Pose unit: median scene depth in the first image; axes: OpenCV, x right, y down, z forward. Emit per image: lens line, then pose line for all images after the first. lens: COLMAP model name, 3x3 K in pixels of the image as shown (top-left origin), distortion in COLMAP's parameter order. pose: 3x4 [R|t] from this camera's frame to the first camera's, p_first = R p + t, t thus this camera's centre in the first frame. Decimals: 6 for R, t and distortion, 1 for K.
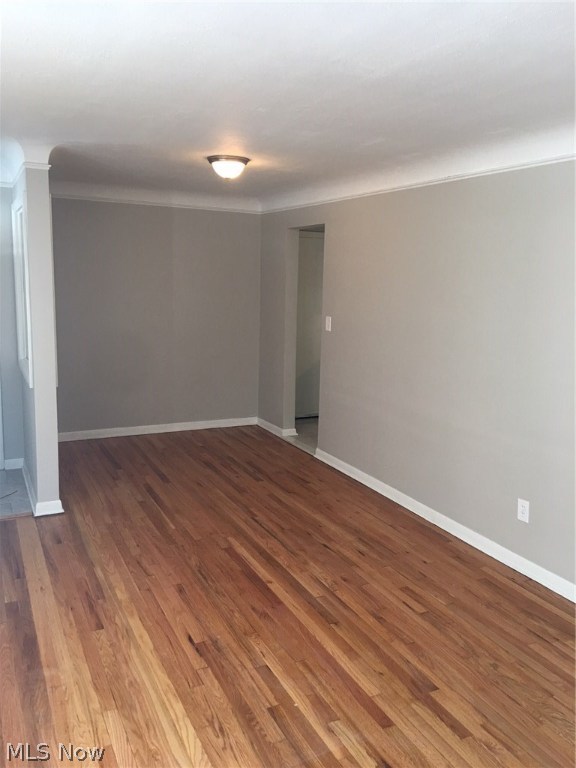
lens RADIAL K [[652.5, 0, 288.0], [0, 652.5, 384.0], [0, 0, 1]] dist [0.120635, -0.000263]
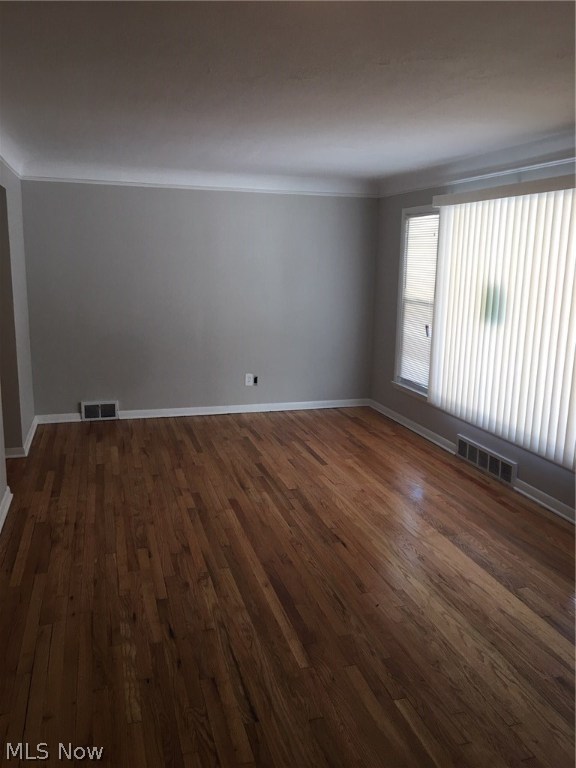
lens RADIAL K [[652.5, 0, 288.0], [0, 652.5, 384.0], [0, 0, 1]] dist [0.120635, -0.000263]
pose [[-0.985031, -0.072833, 0.156236, -0.186300], [-0.011811, 0.932742, 0.360351, -0.312409], [-0.171973, 0.353112, -0.919640, 1.797346]]
